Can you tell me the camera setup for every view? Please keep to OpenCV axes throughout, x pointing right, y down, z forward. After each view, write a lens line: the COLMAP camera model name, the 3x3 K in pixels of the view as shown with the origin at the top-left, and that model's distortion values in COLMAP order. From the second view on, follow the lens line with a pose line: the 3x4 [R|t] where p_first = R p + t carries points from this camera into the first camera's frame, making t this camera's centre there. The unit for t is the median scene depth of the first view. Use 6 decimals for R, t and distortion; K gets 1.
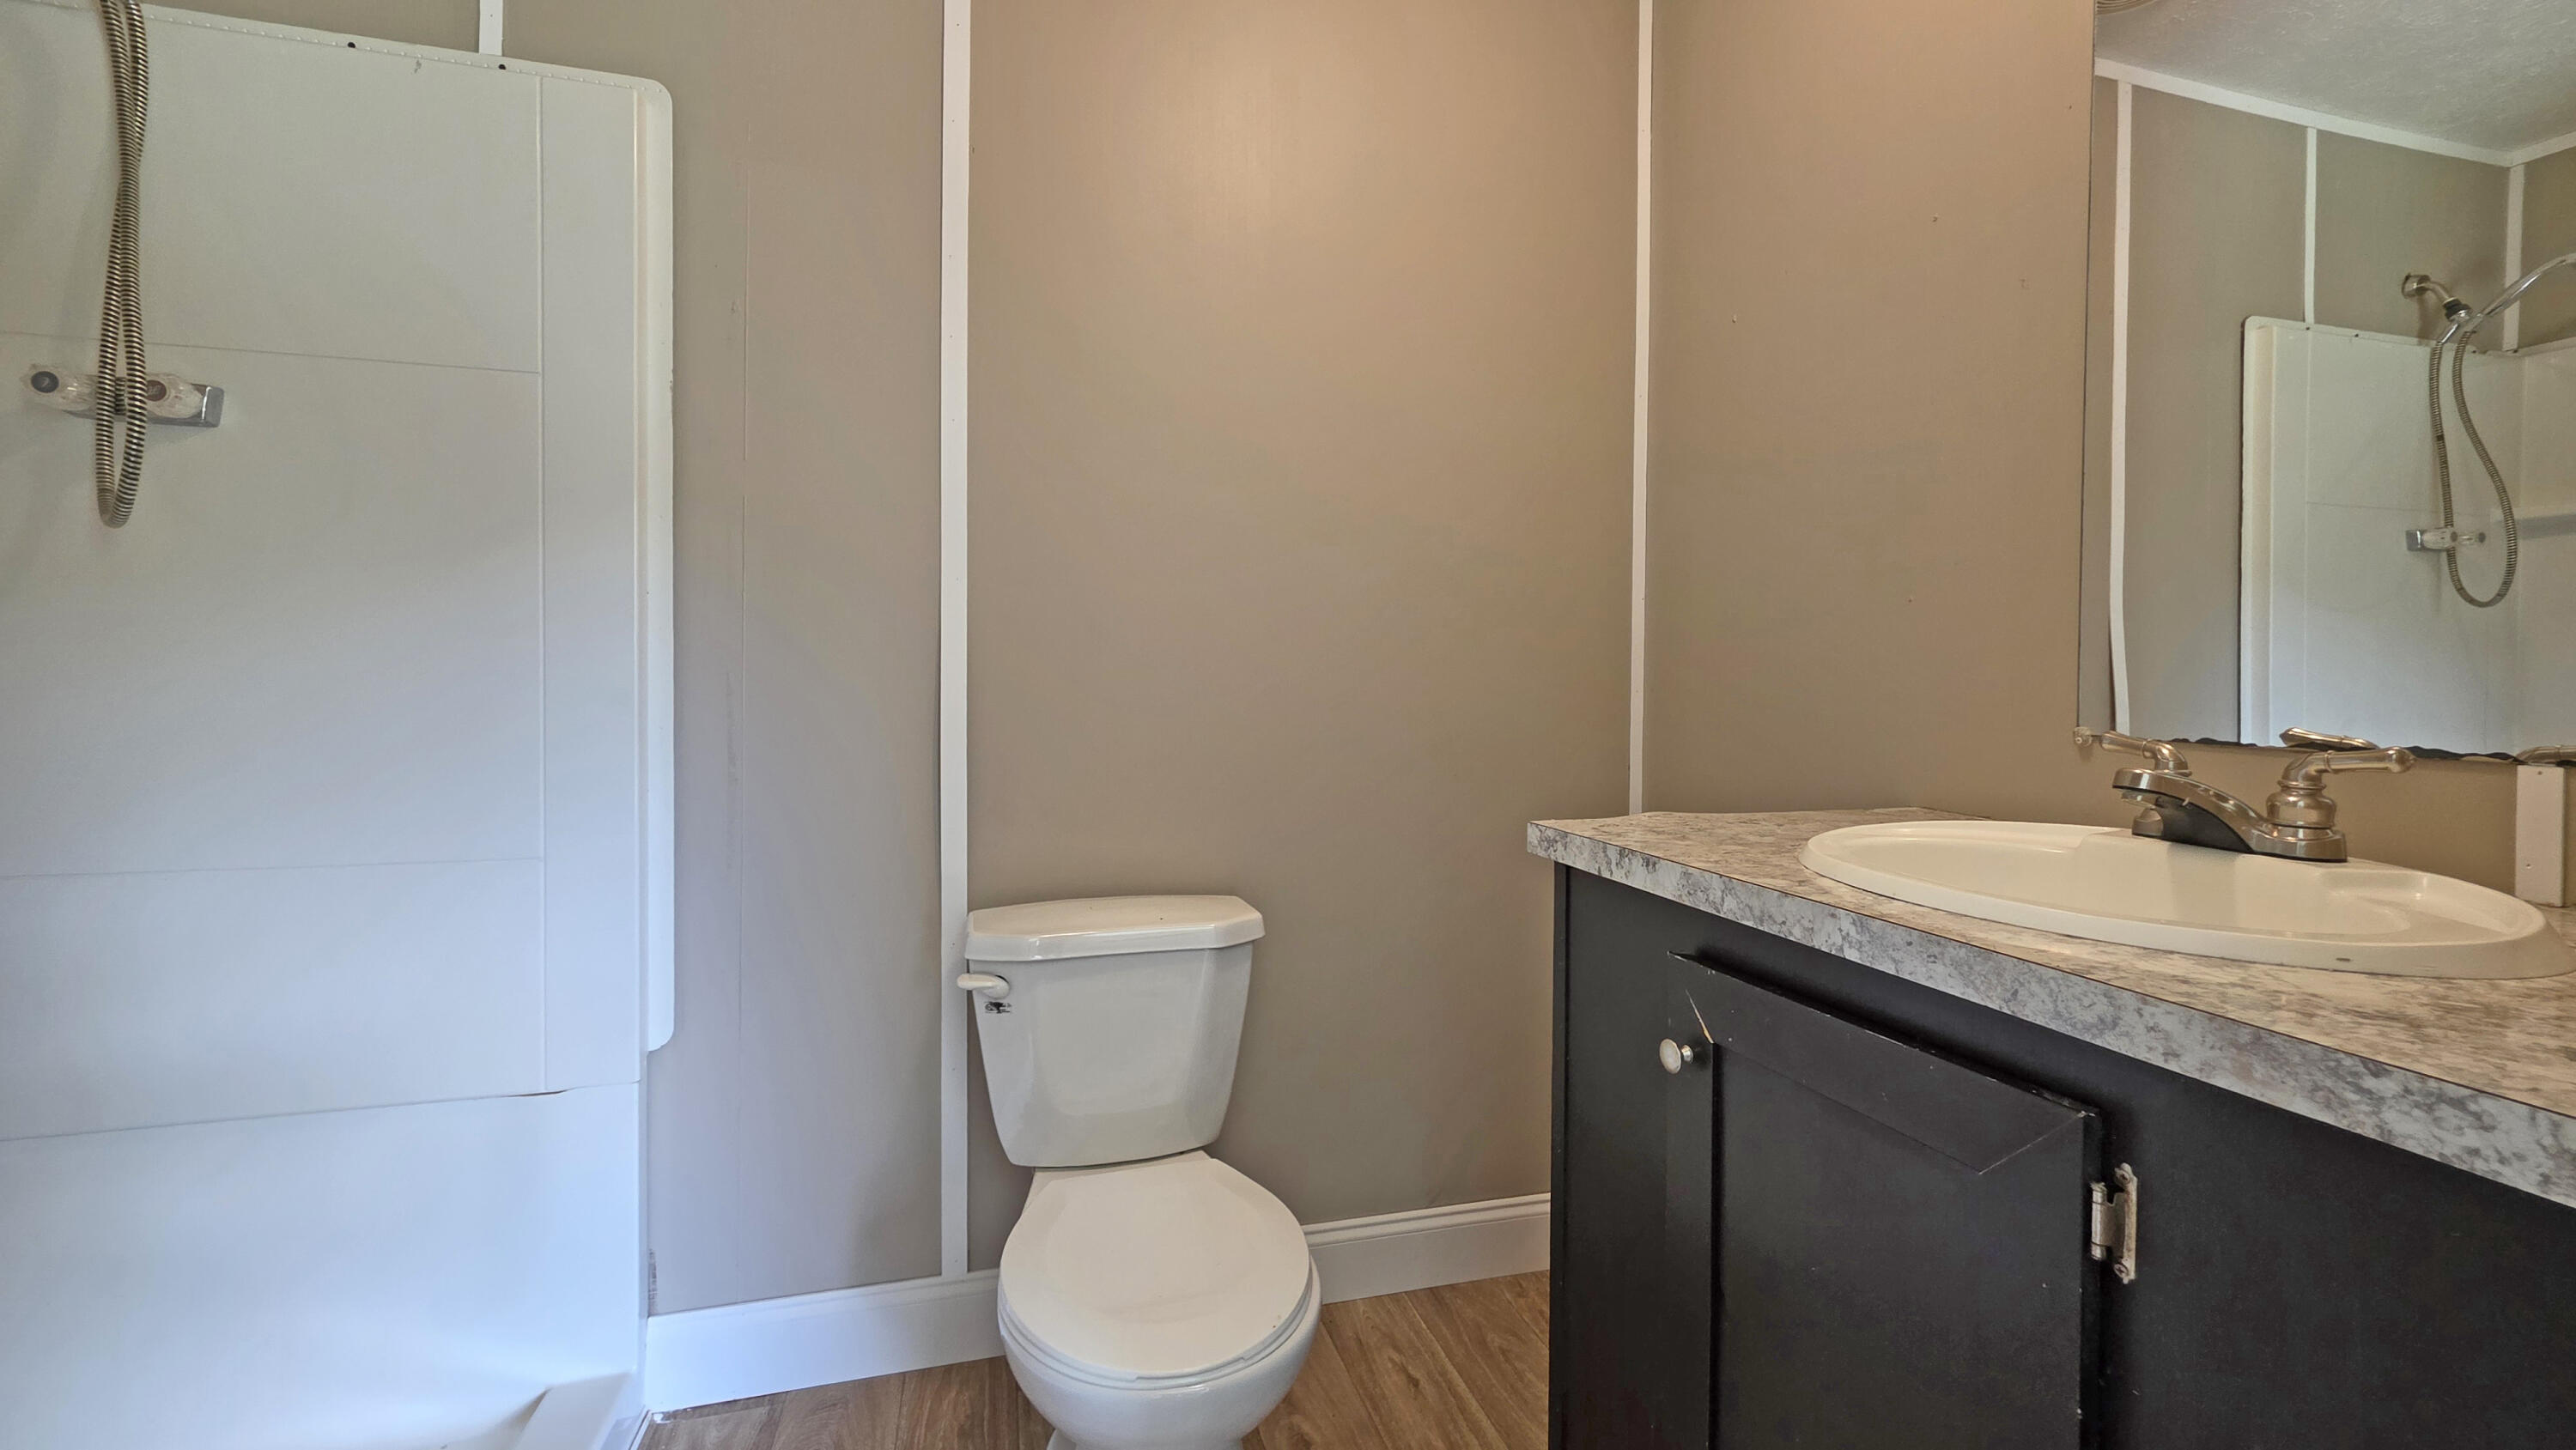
lens RADIAL K [[1037.8, 0, 1301.8], [0, 1037.8, 690.2], [0, 0, 1]] dist [0.001863, 0.000004]
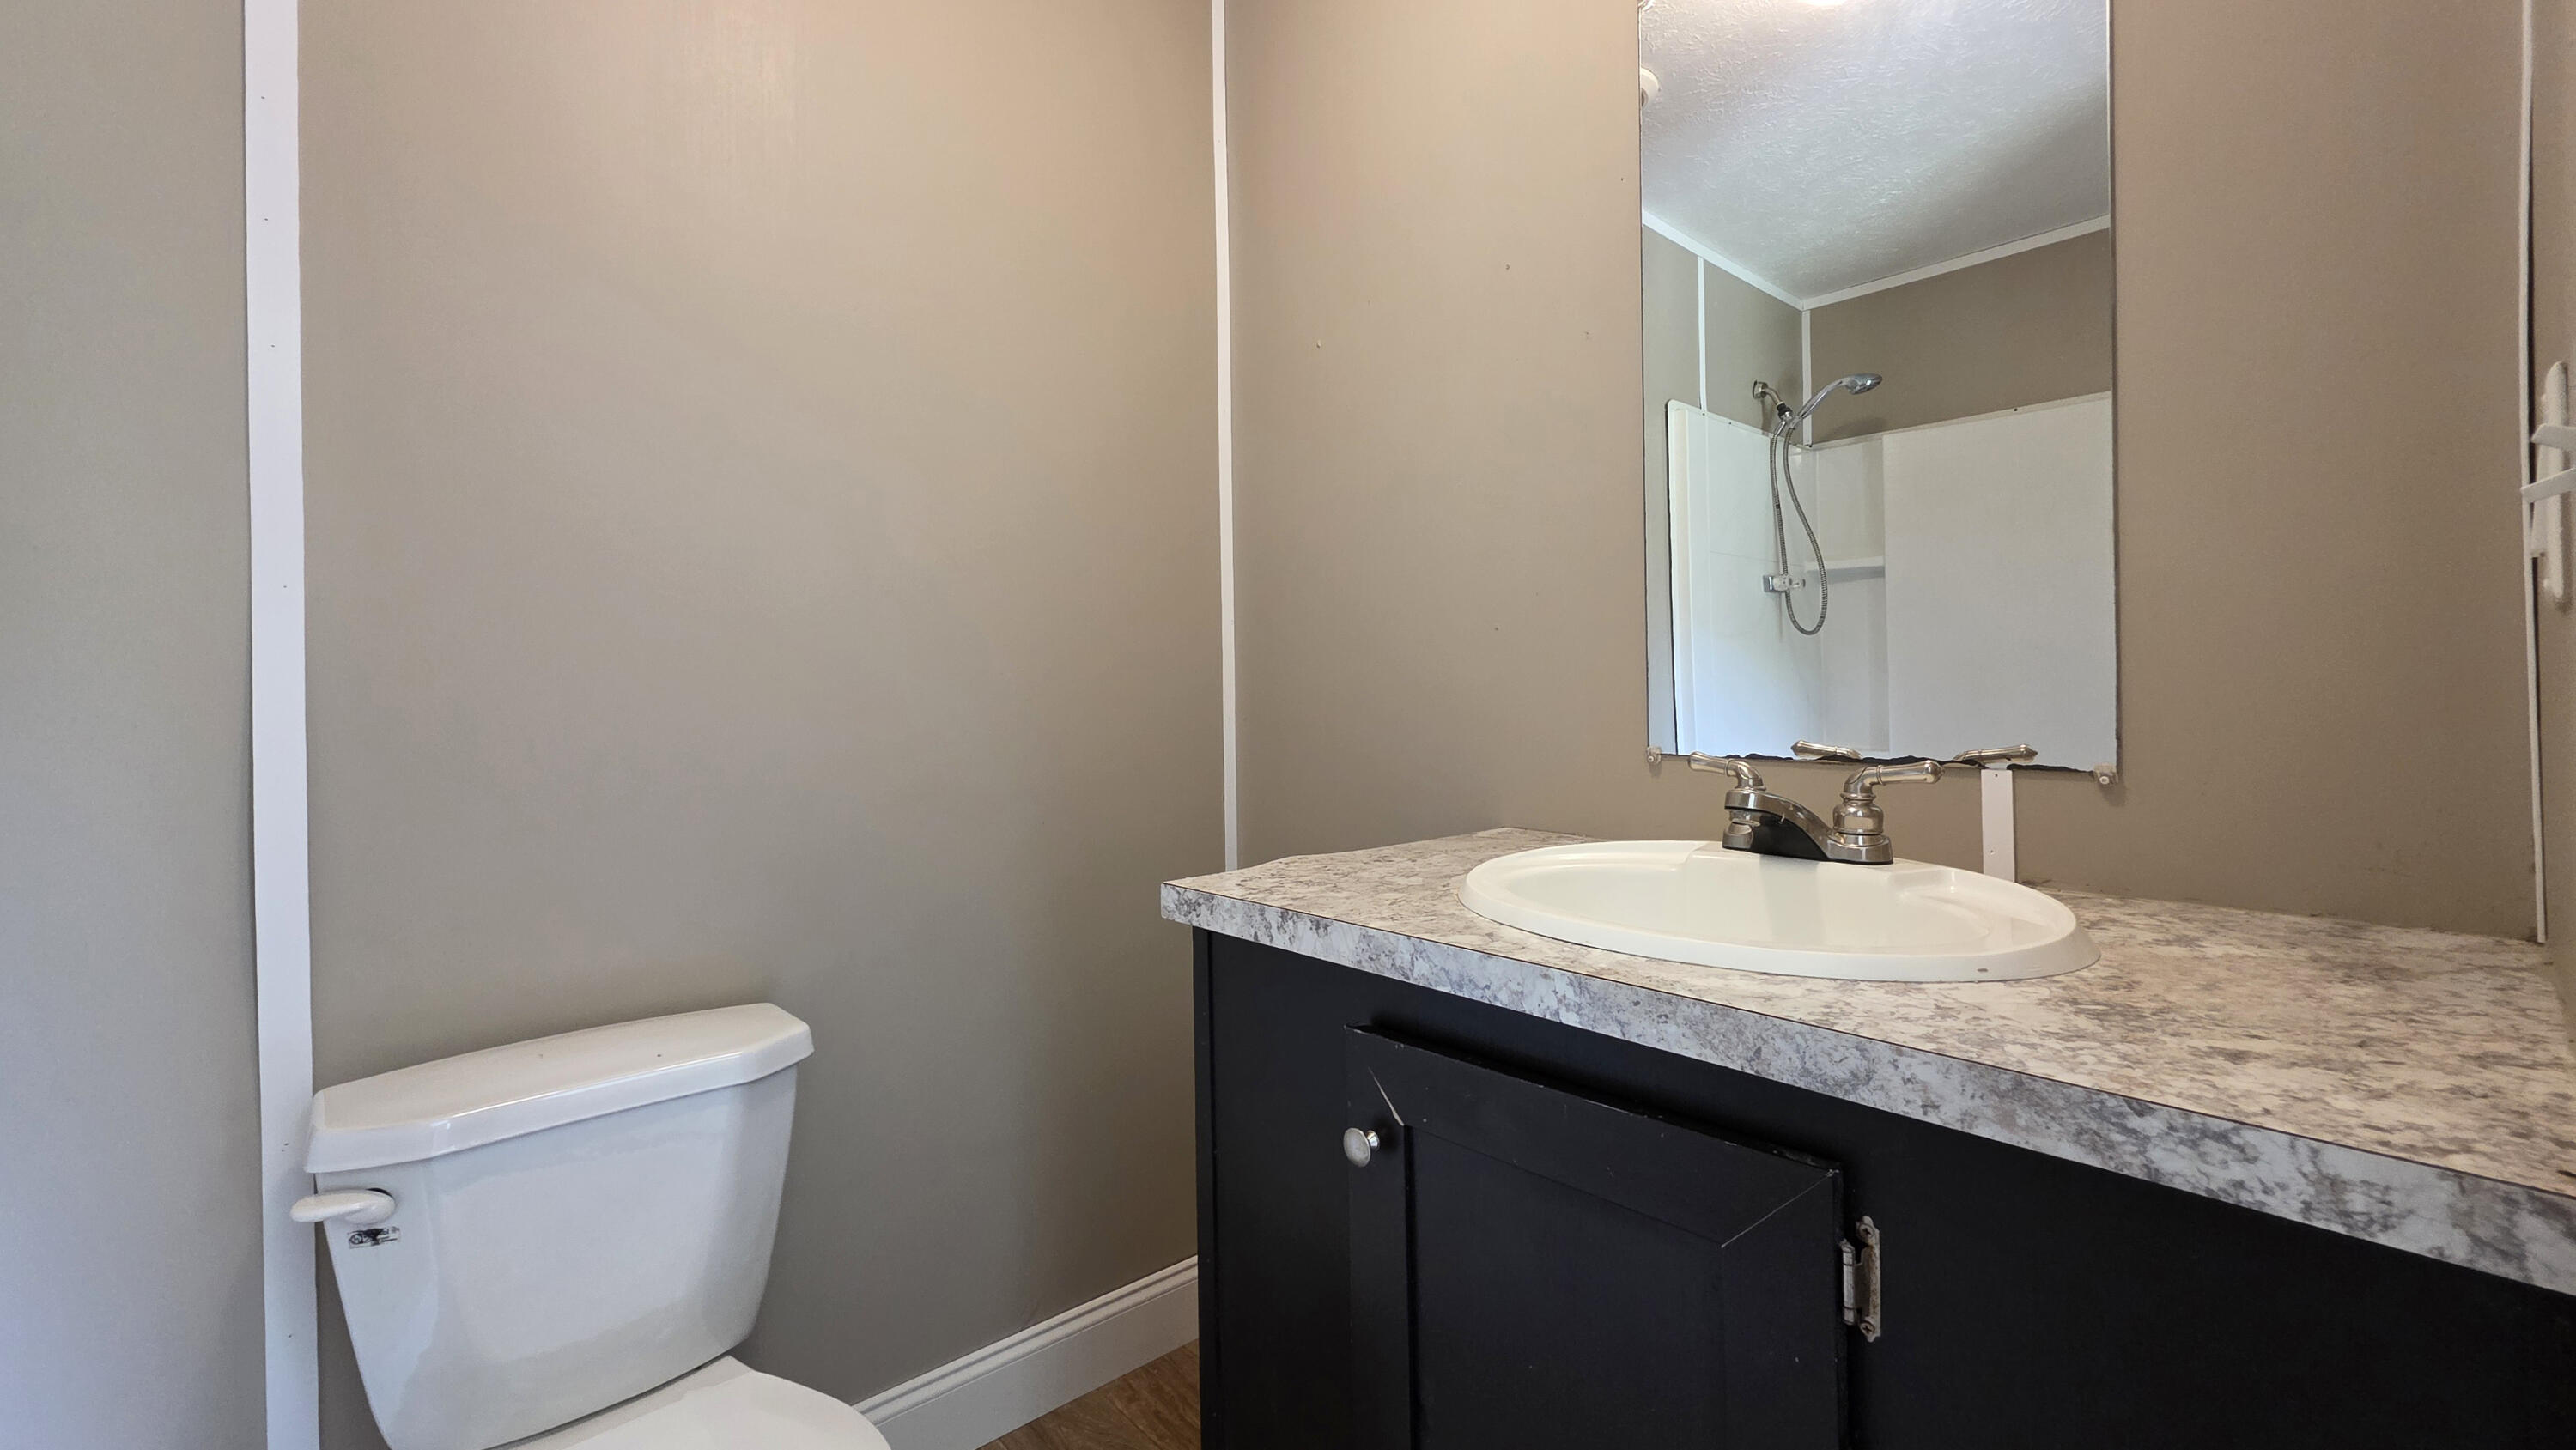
lens RADIAL K [[1037.8, 0, 1301.8], [0, 1037.8, 690.2], [0, 0, 1]] dist [0.001863, 0.000004]
pose [[0.903402, -0.019247, 0.428362, -0.062339], [0.028363, 0.999487, -0.014907, -0.024512], [-0.427855, 0.025616, 0.903484, 0.243520]]
